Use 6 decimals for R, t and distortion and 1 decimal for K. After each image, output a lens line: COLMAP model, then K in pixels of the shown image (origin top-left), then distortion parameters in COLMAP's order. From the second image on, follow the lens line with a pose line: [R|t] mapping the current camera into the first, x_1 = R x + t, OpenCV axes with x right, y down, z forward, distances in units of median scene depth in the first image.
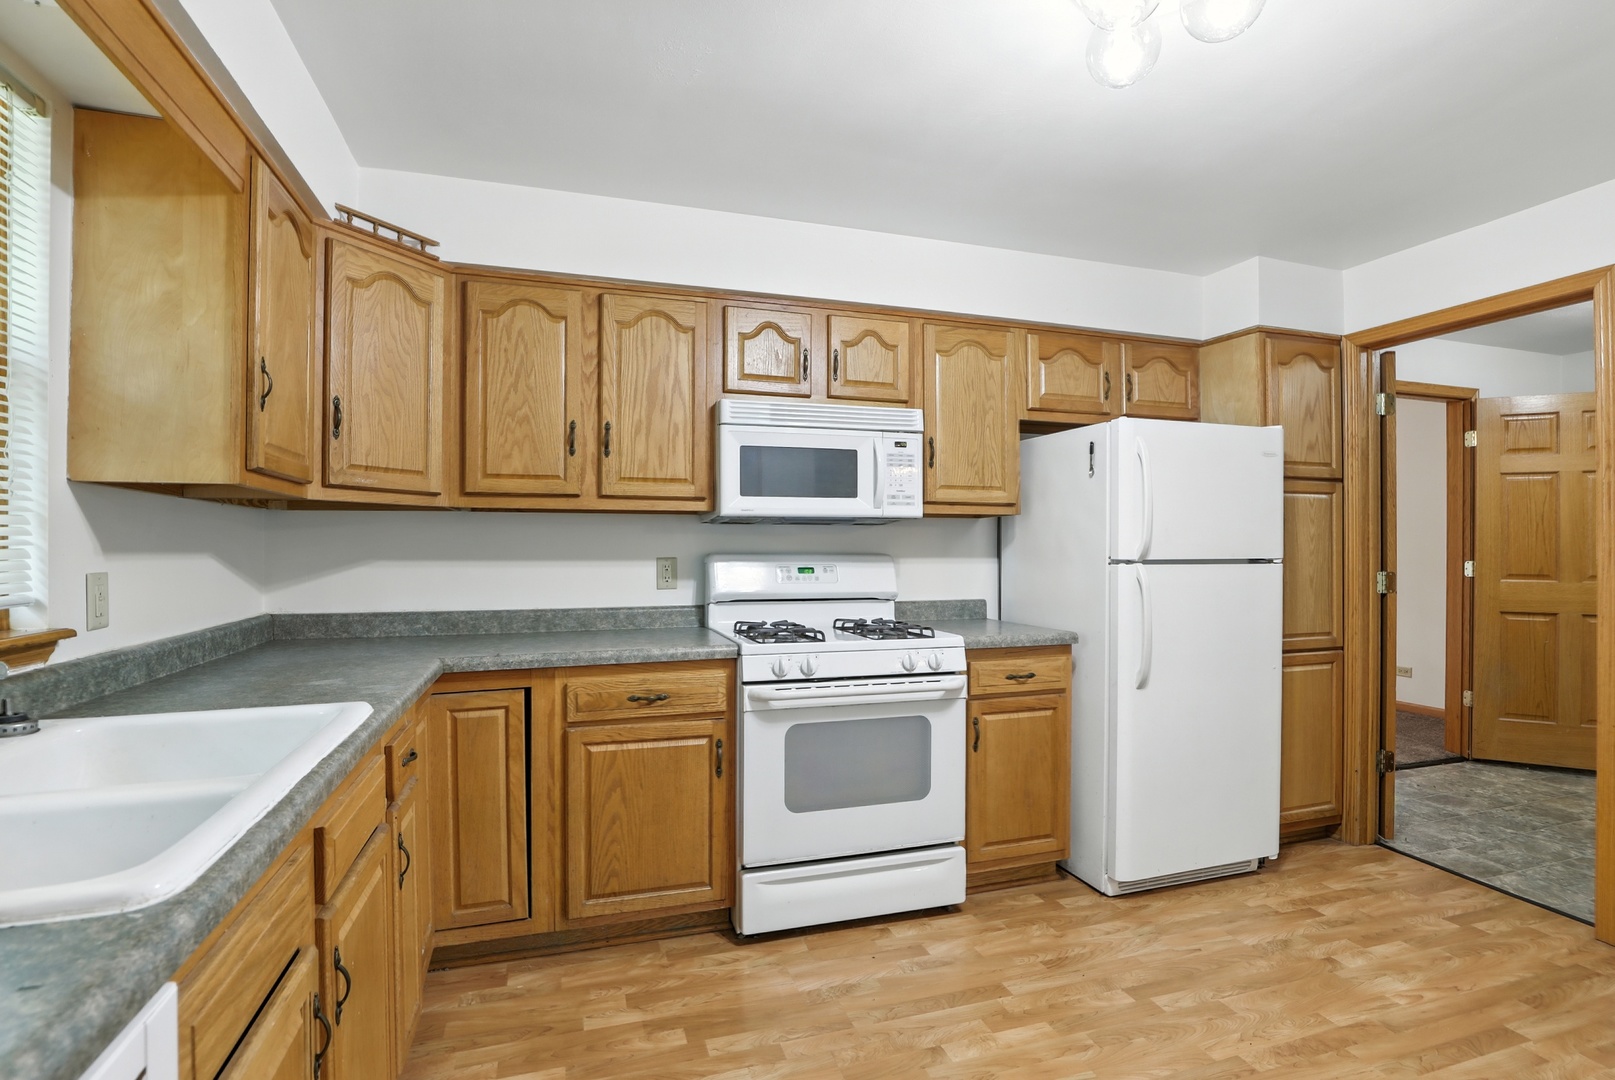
lens RADIAL K [[760.5, 0, 803.3], [0, 760.5, 541.8], [0, 0, 1]] dist [-0.034159, 0.005368]
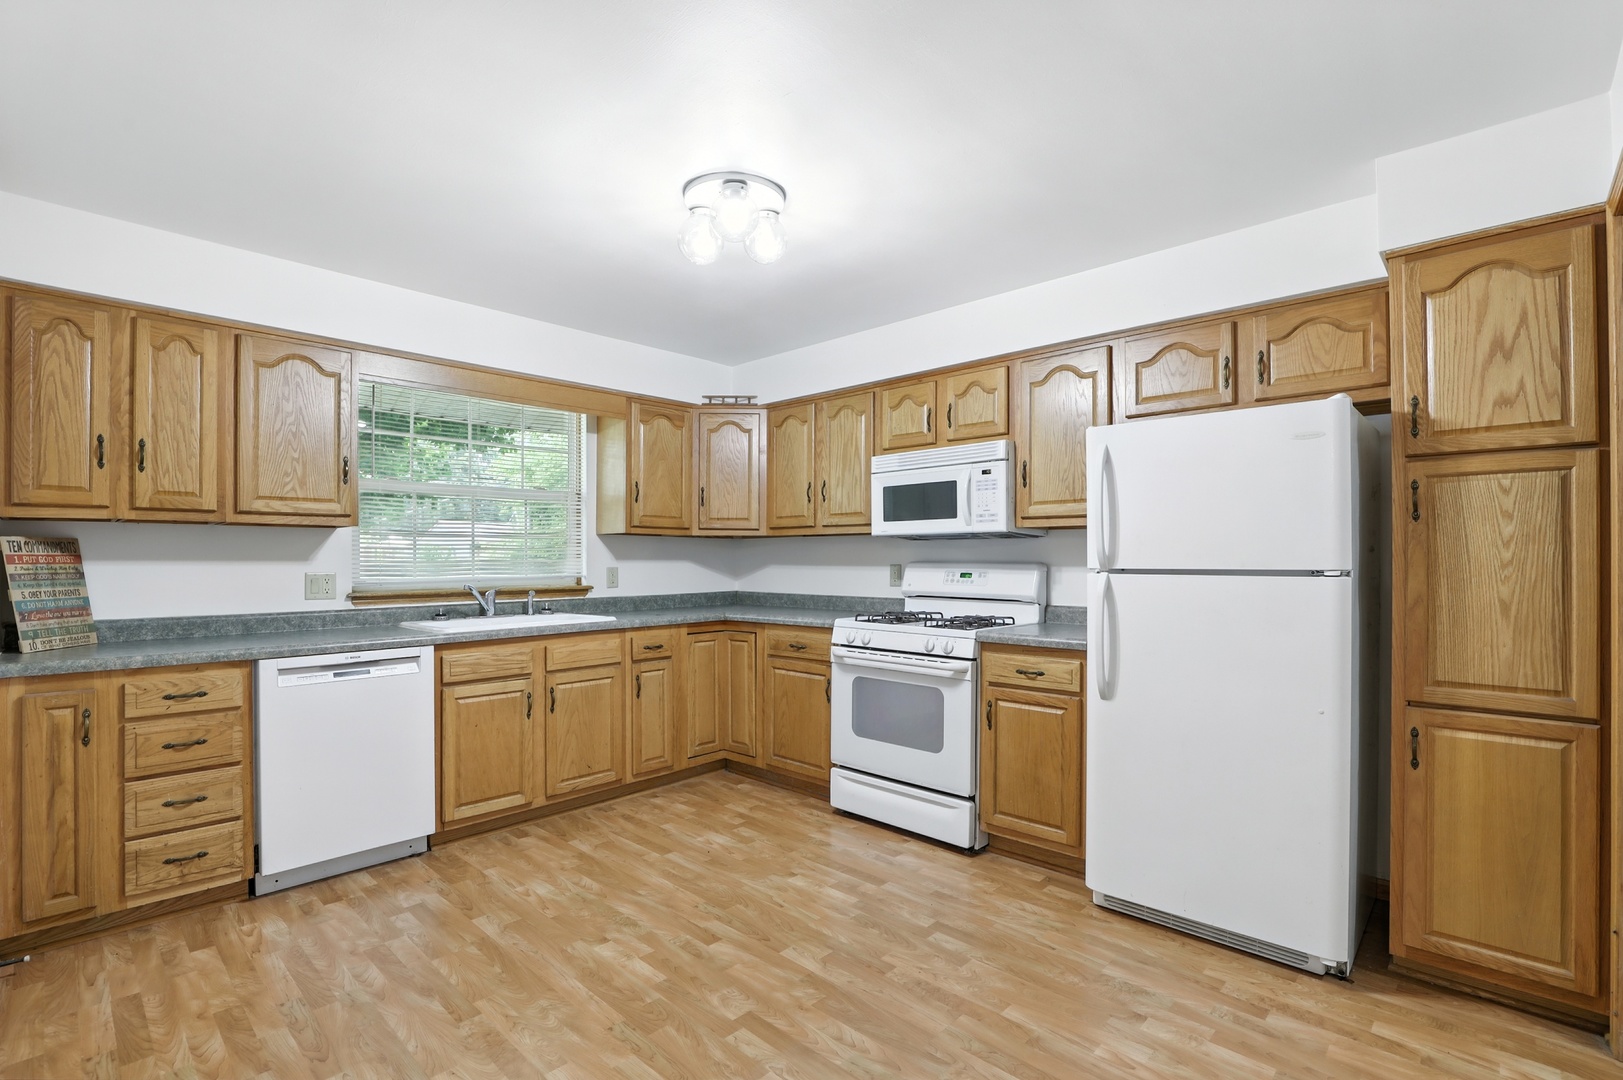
lens RADIAL K [[750.3, 0, 809.3], [0, 750.3, 543.1], [0, 0, 1]] dist [-0.038502, 0.008322]
pose [[0.481285, -0.018795, -0.876363, 1.158263], [0.006935, 0.999820, -0.017634, 0.004861], [0.876537, 0.002410, 0.481329, 0.197483]]
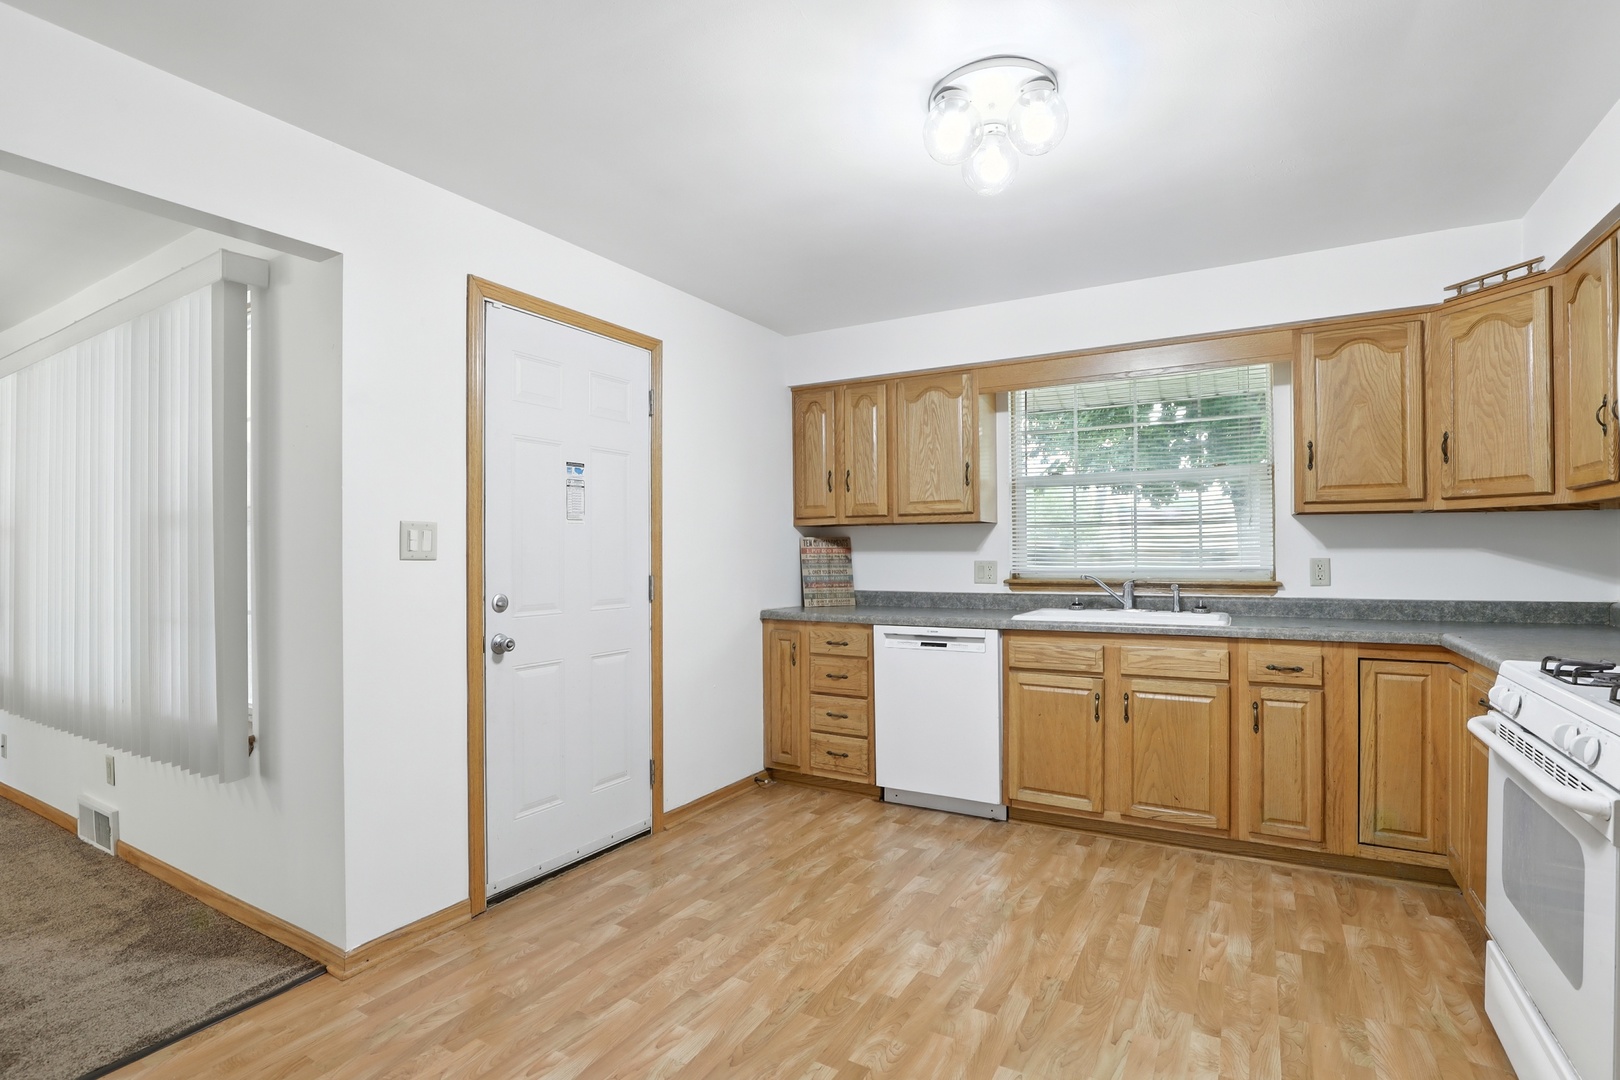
lens RADIAL K [[762.9, 0, 805.8], [0, 762.9, 541.8], [0, 0, 1]] dist [-0.034159, 0.005368]
pose [[-0.744574, -0.002666, -0.667535, 0.936851], [0.011086, 0.999805, -0.016359, 0.010026], [0.667448, -0.019581, -0.744399, 1.022355]]
